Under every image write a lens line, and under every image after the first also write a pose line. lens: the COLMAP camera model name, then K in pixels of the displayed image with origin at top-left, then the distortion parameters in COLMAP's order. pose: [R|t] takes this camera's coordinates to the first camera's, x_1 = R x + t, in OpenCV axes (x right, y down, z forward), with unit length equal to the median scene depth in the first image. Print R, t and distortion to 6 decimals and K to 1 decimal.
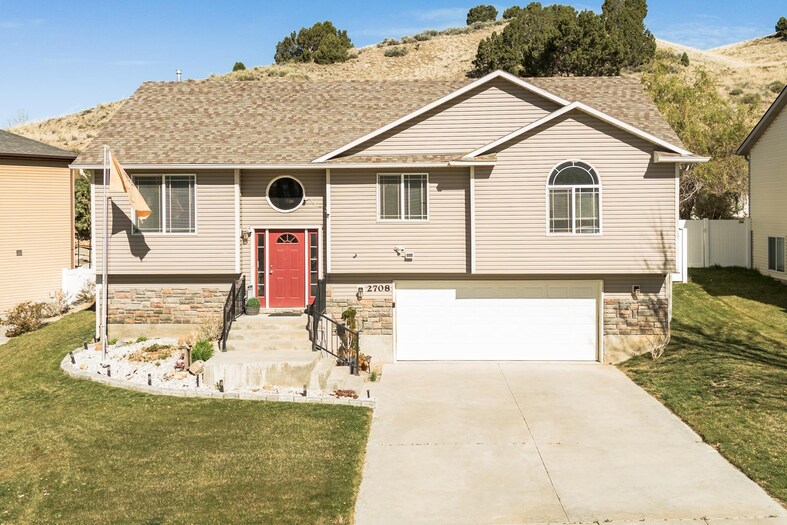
lens RADIAL K [[741.8, 0, 397.0], [0, 741.8, 239.1], [0, 0, 1]] dist [0.048151, 0.000000]
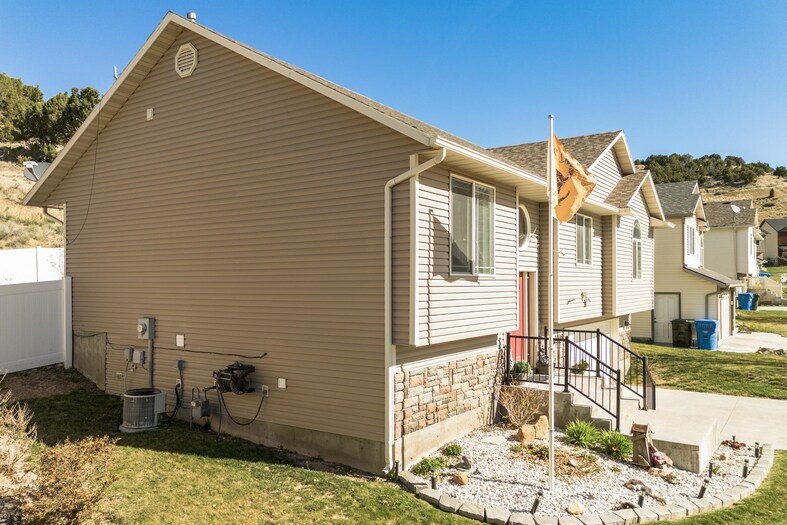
lens RADIAL K [[619.0, 0, 393.9], [0, 619.0, 265.3], [0, 0, 1]] dist [0.050951, -0.002198]
pose [[0.527934, 0.028767, 0.848798, -0.806404], [0.006646, 0.999256, -0.038000, 0.004912], [-0.849259, 0.025702, 0.527350, 0.781055]]
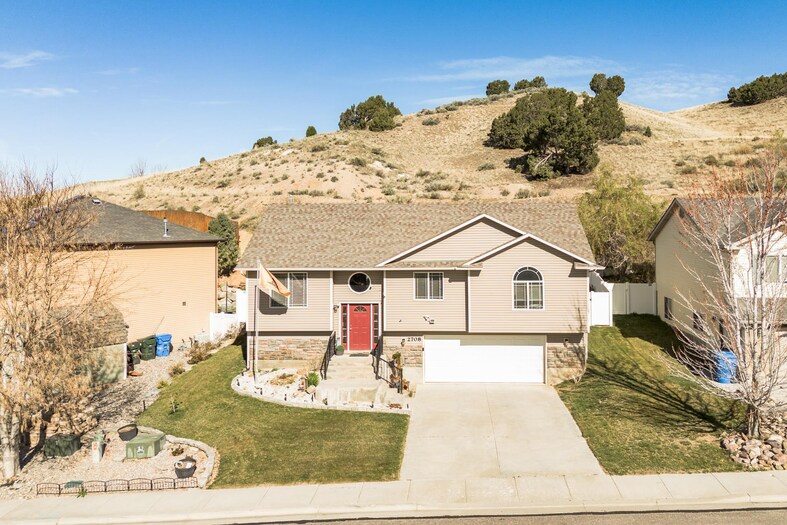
lens RADIAL K [[619.0, 0, 429.0], [0, 619.0, 232.2], [0, 0, 1]] dist [0.050951, -0.002198]
pose [[0.999966, 0.002445, -0.007935, 0.019937], [-0.002612, 0.999774, -0.021106, -0.150619], [0.007882, 0.021126, 0.999746, -0.424699]]
